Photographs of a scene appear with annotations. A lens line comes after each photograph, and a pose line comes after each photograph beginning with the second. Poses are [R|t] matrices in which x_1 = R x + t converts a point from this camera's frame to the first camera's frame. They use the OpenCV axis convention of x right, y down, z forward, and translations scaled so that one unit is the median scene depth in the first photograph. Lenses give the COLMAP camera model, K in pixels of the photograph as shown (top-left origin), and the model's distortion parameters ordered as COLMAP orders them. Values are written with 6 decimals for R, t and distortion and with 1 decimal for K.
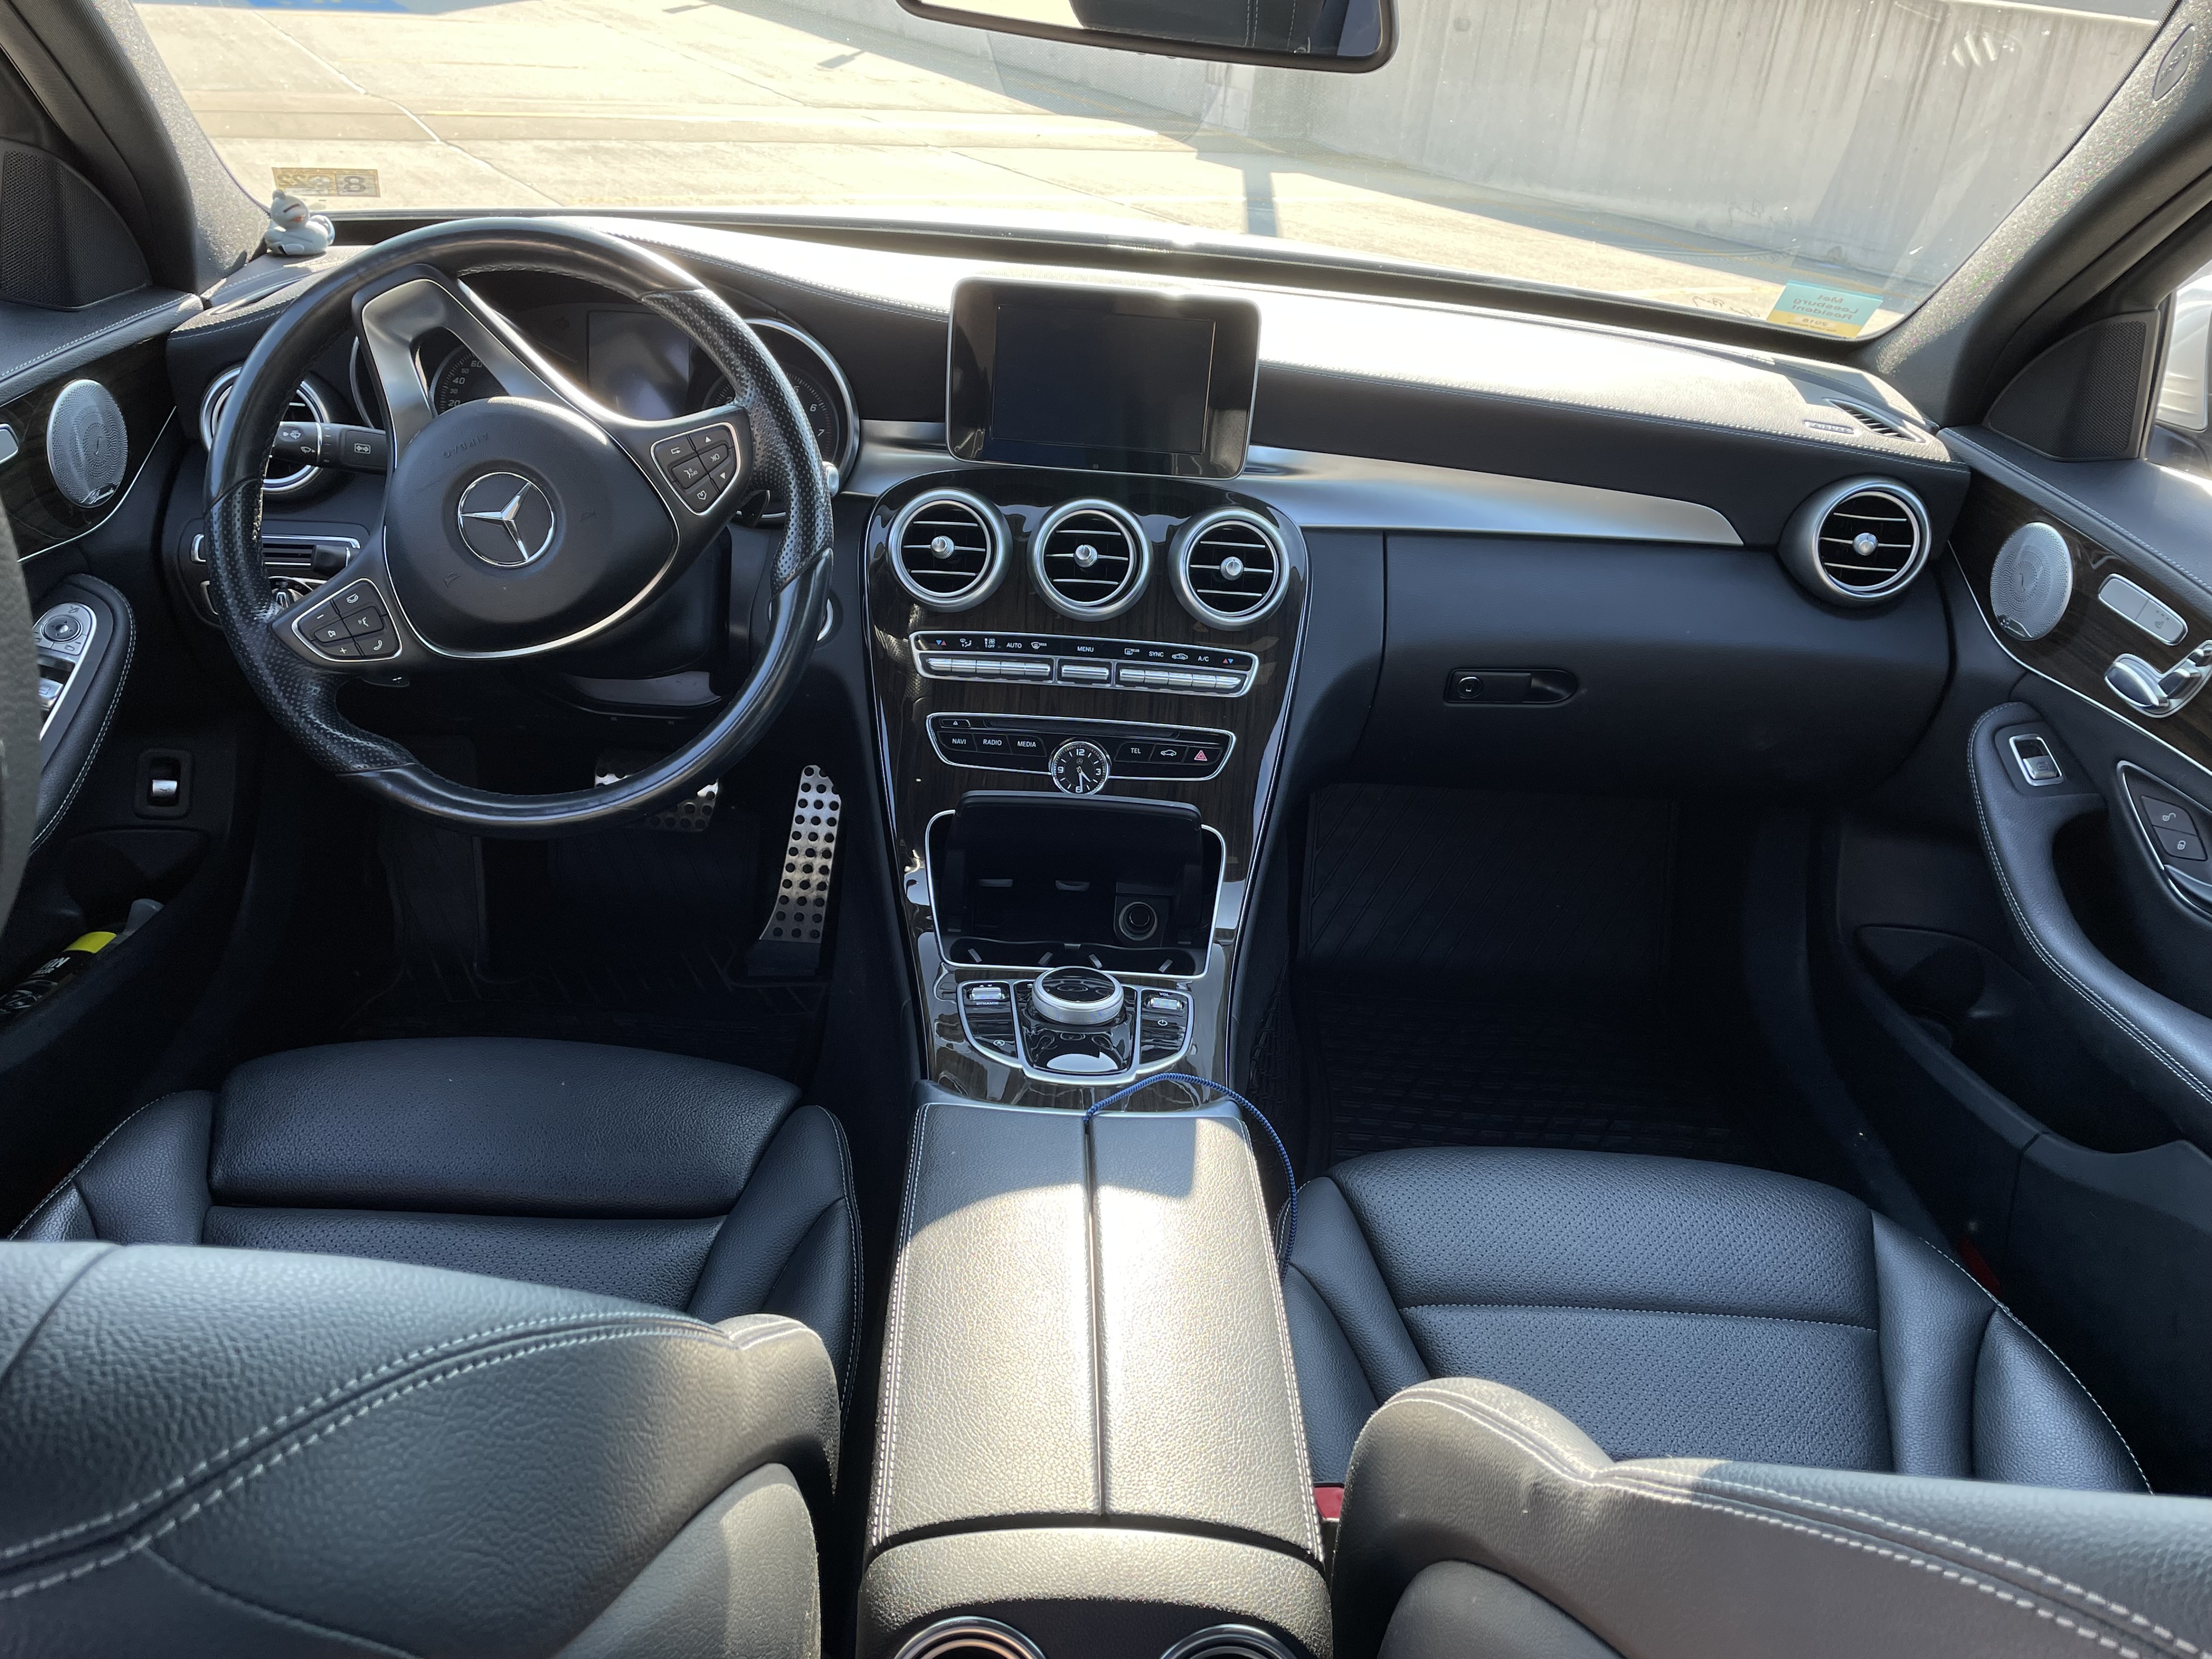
lens RADIAL K [[1751.2, 0, 1106.0], [0, 1751.2, 829.5], [0, 0, 1]] dist [0.078763, -0.118189]
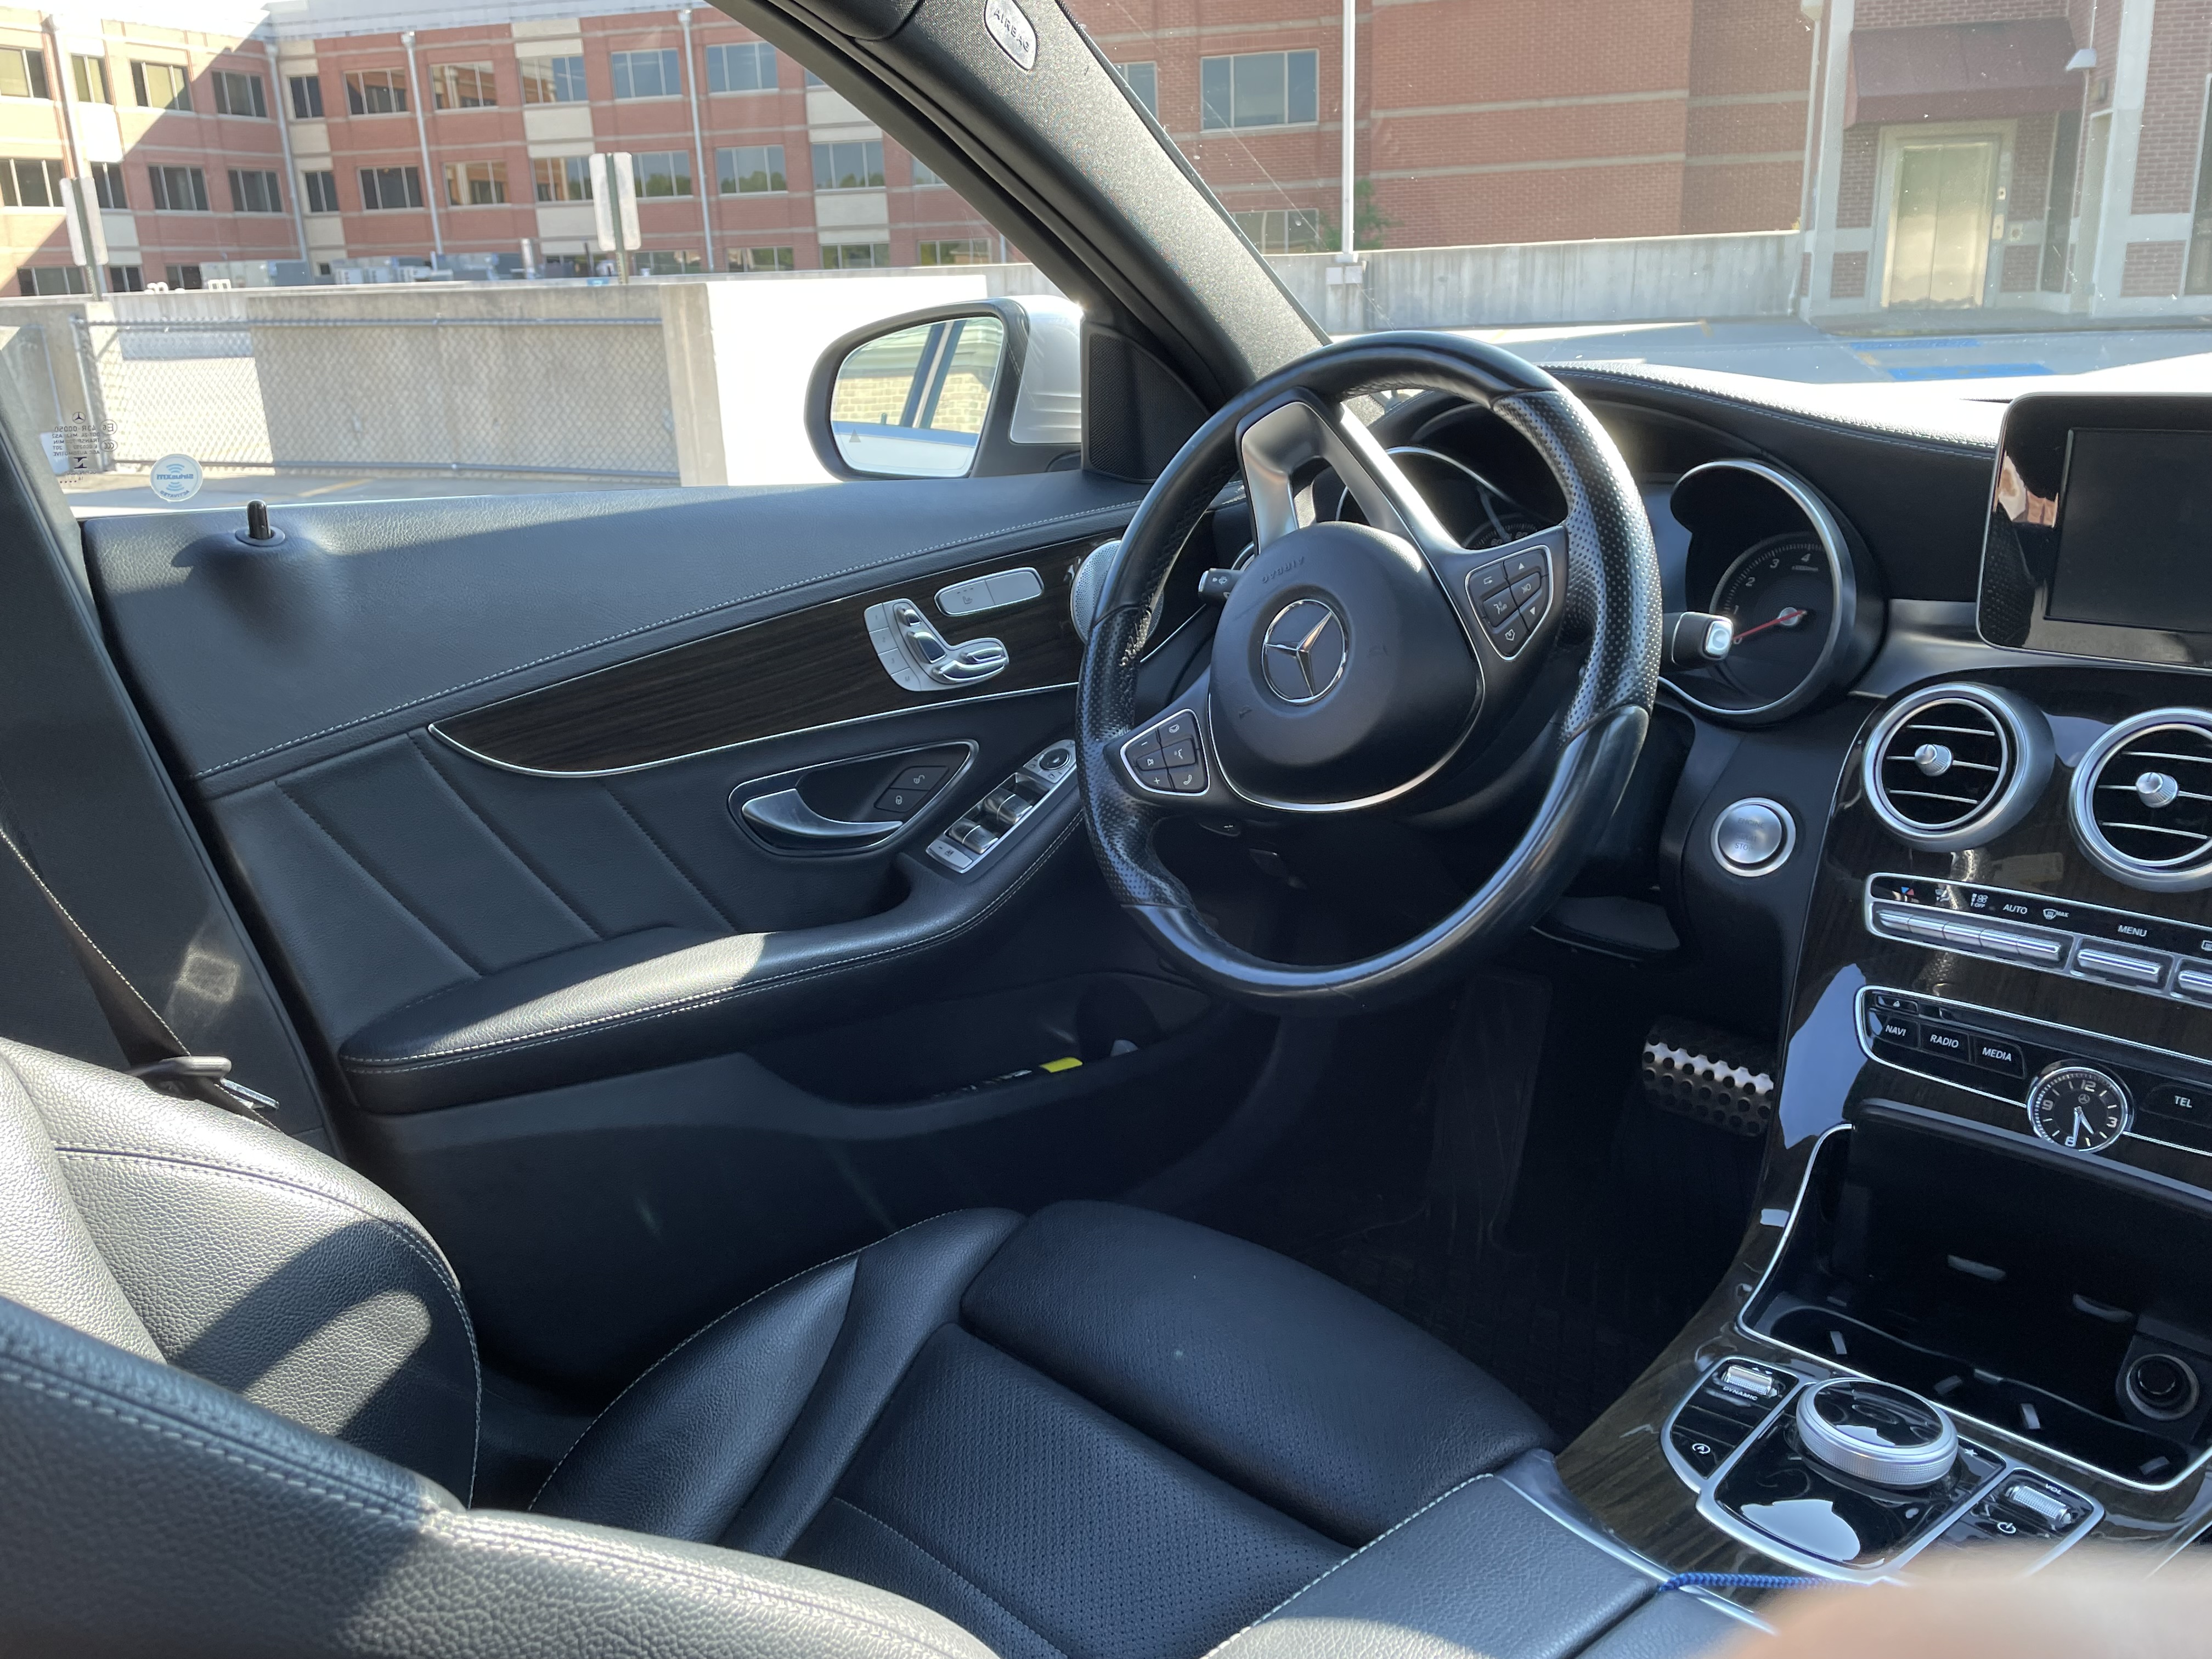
lens RADIAL K [[1751.2, 0, 1106.0], [0, 1751.2, 829.5], [0, 0, 1]] dist [0.078763, -0.118189]
pose [[0.664266, 0.108078, -0.739642, 0.215291], [-0.249594, 0.964771, -0.083184, 0.008769], [0.704595, 0.239867, 0.667840, 0.295032]]
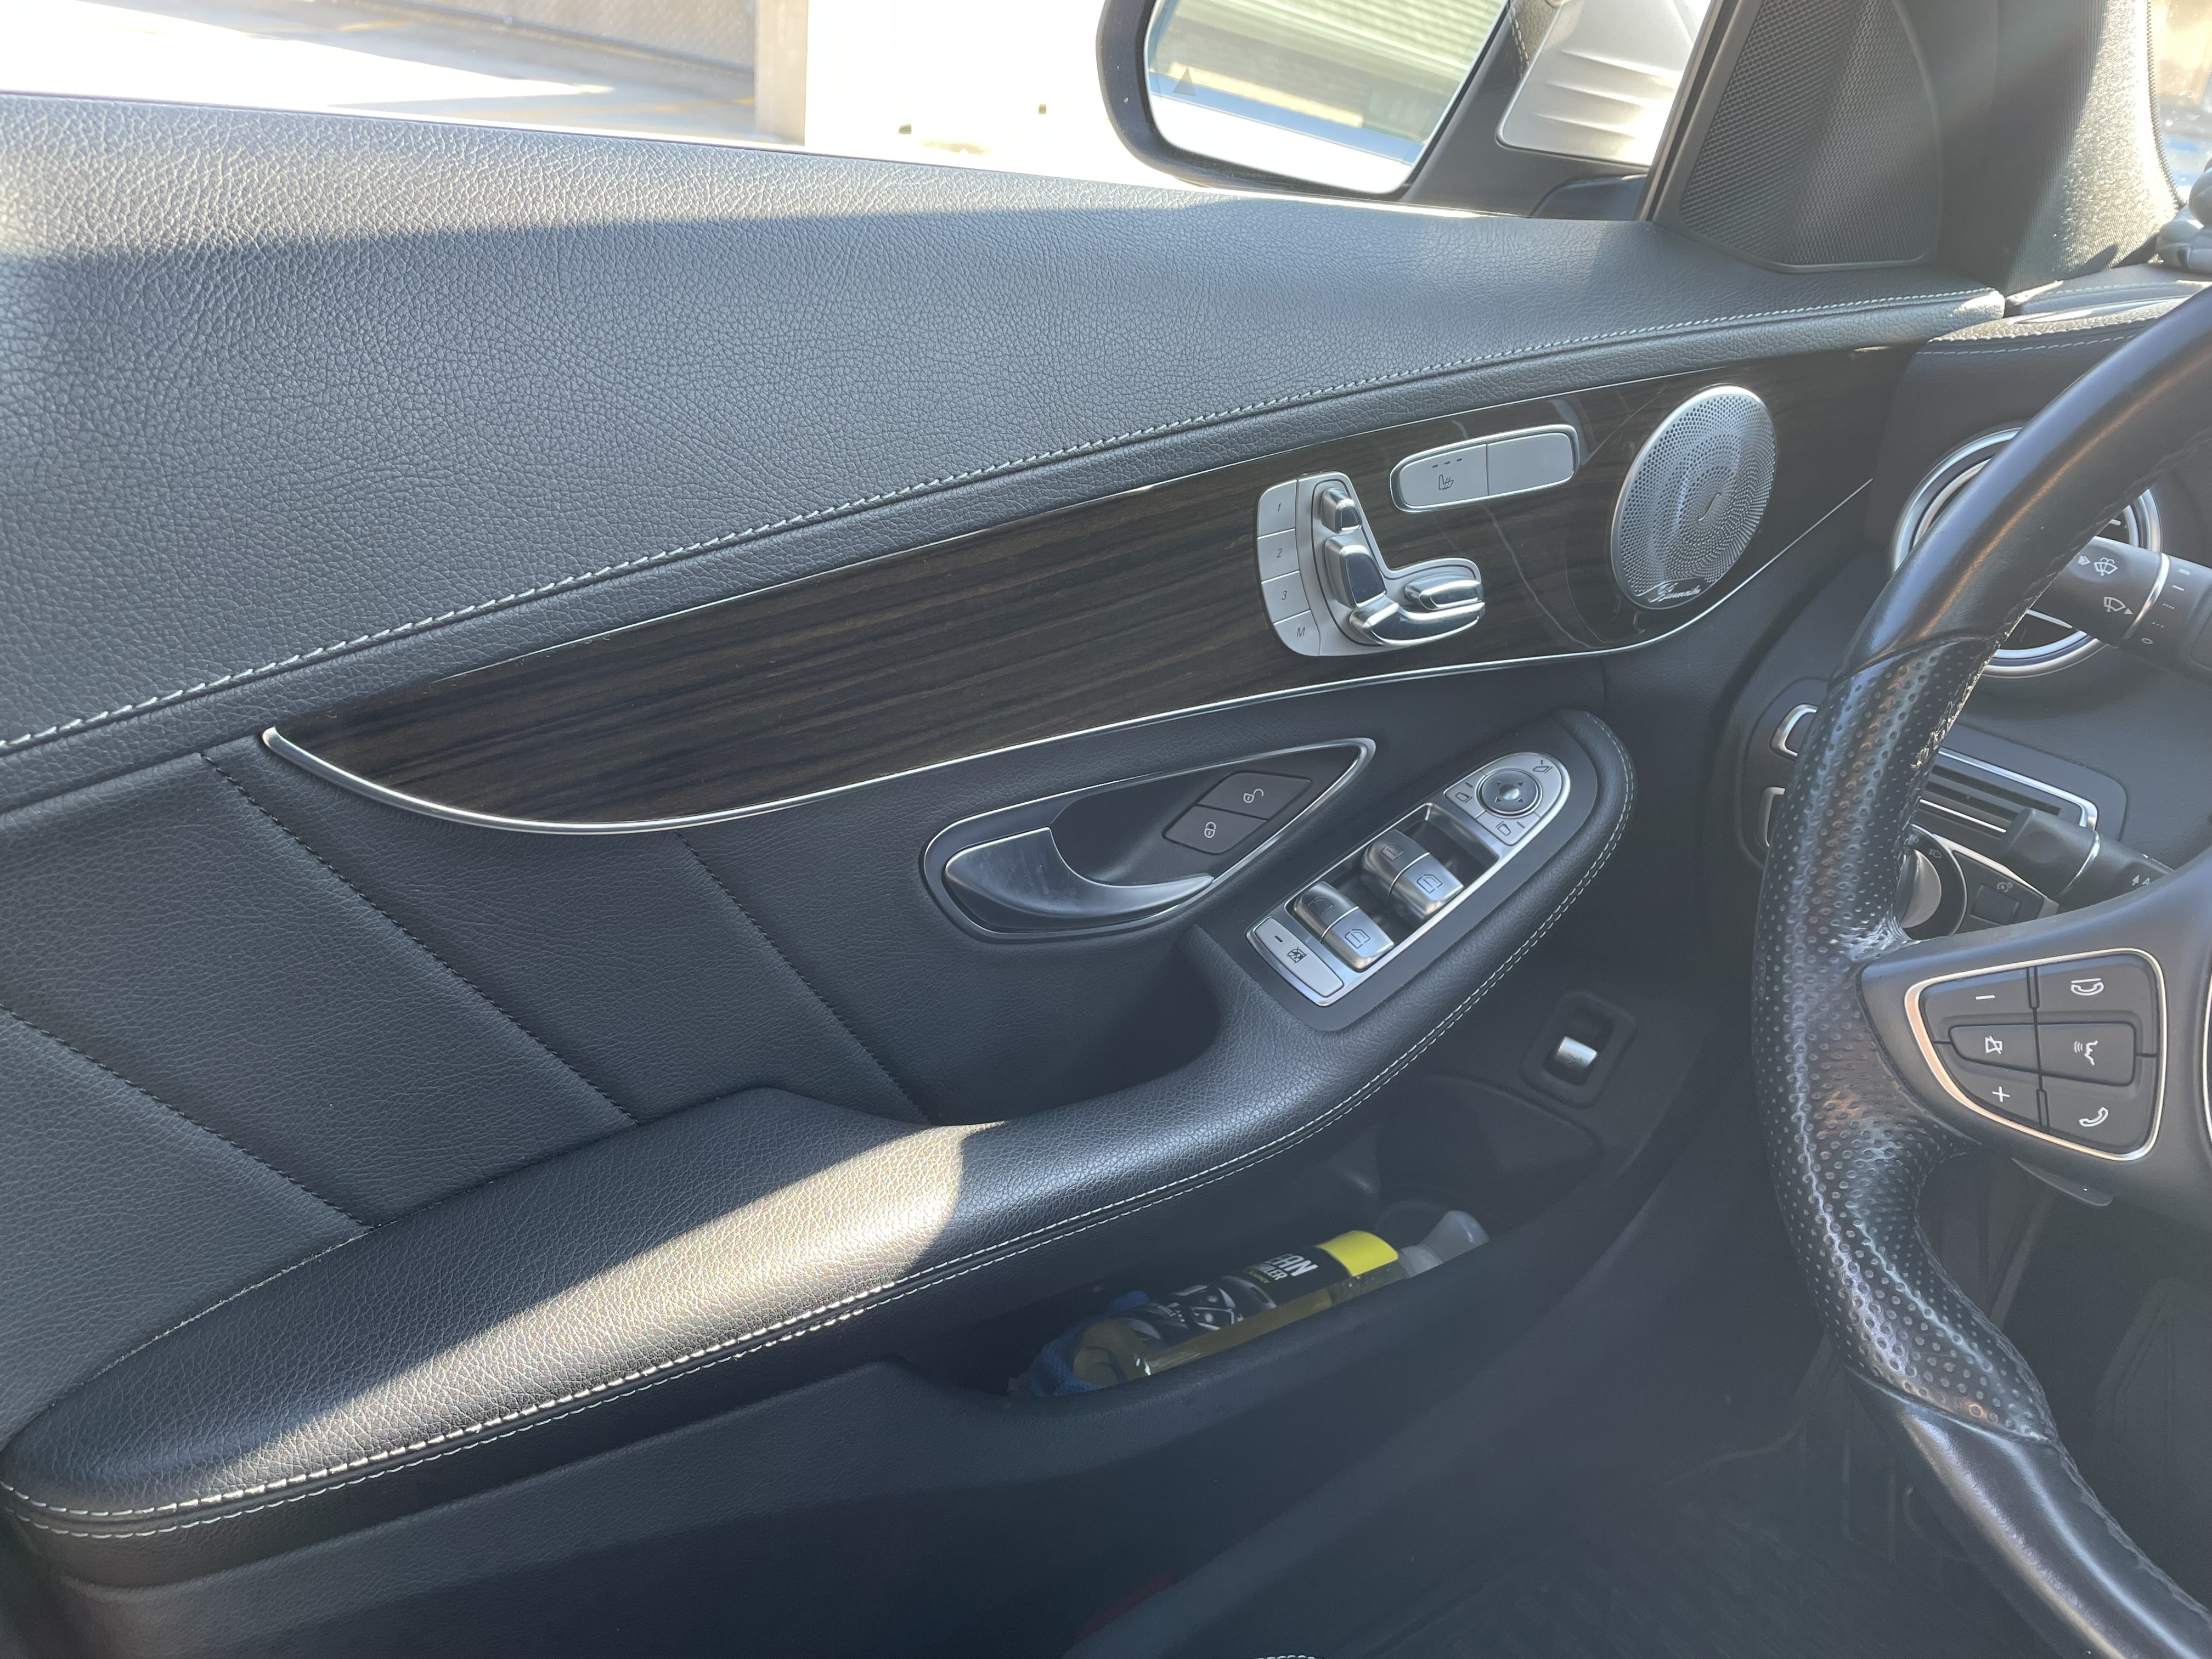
lens RADIAL K [[1773.7, 0, 1050.0], [0, 1773.7, 828.9], [0, 0, 1]] dist [0.079046, -0.114302]
pose [[0.604851, 0.338956, -0.720600, -0.244282], [-0.401807, 0.911159, 0.091326, -0.089285], [0.687537, 0.234304, 0.687310, 0.474748]]
